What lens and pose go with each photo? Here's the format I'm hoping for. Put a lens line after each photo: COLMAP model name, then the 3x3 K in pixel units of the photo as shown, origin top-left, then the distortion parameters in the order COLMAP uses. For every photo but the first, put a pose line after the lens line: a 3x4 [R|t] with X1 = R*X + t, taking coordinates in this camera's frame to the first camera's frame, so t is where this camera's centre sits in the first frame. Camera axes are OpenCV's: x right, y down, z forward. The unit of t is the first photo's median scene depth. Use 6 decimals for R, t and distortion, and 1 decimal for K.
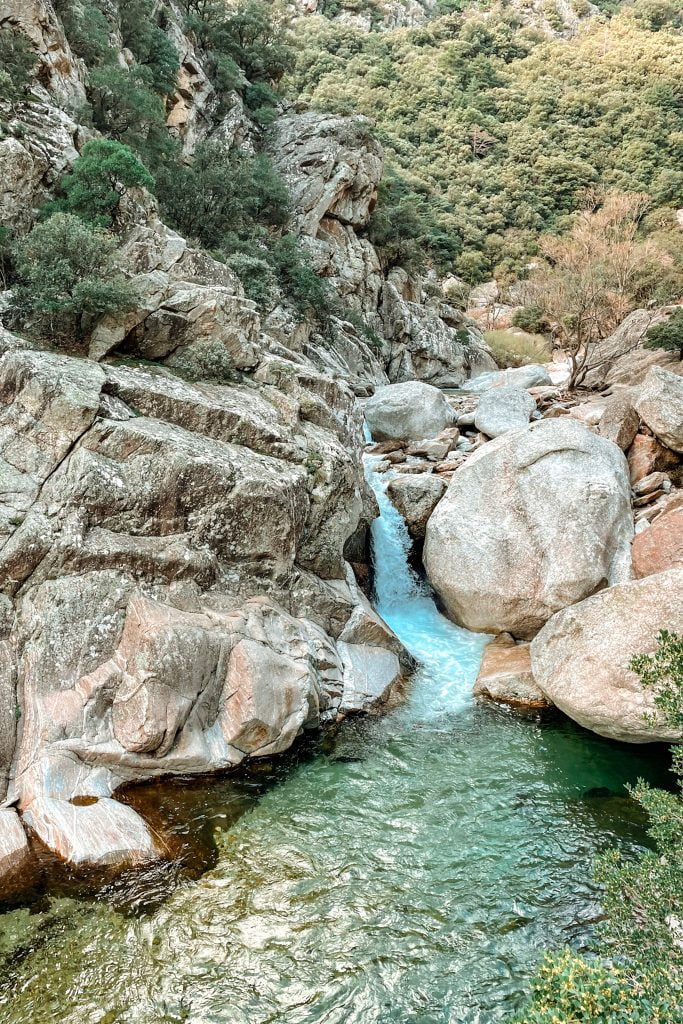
lens RADIAL K [[676.5, 0, 375.1], [0, 676.5, 511.8], [0, 0, 1]] dist [0.074881, -0.072150]
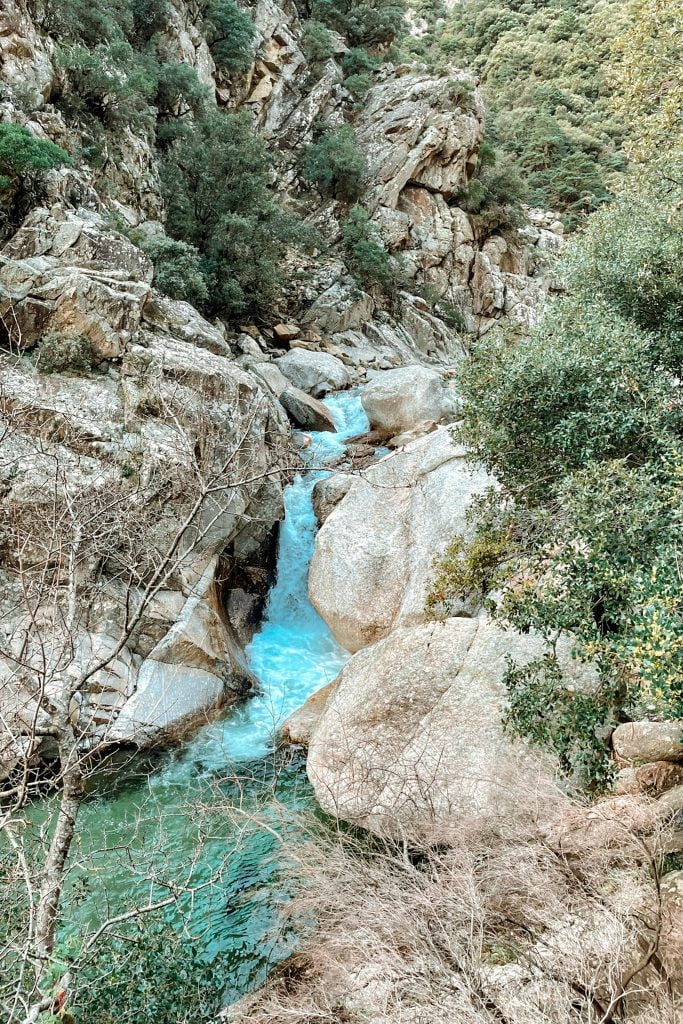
lens RADIAL K [[676.5, 0, 375.1], [0, 676.5, 511.8], [0, 0, 1]] dist [0.074881, -0.072150]
pose [[0.975716, 0.053293, -0.212458, 0.113065], [-0.045203, 0.998062, 0.042757, -0.016637], [0.214325, -0.032115, 0.976234, 0.042378]]
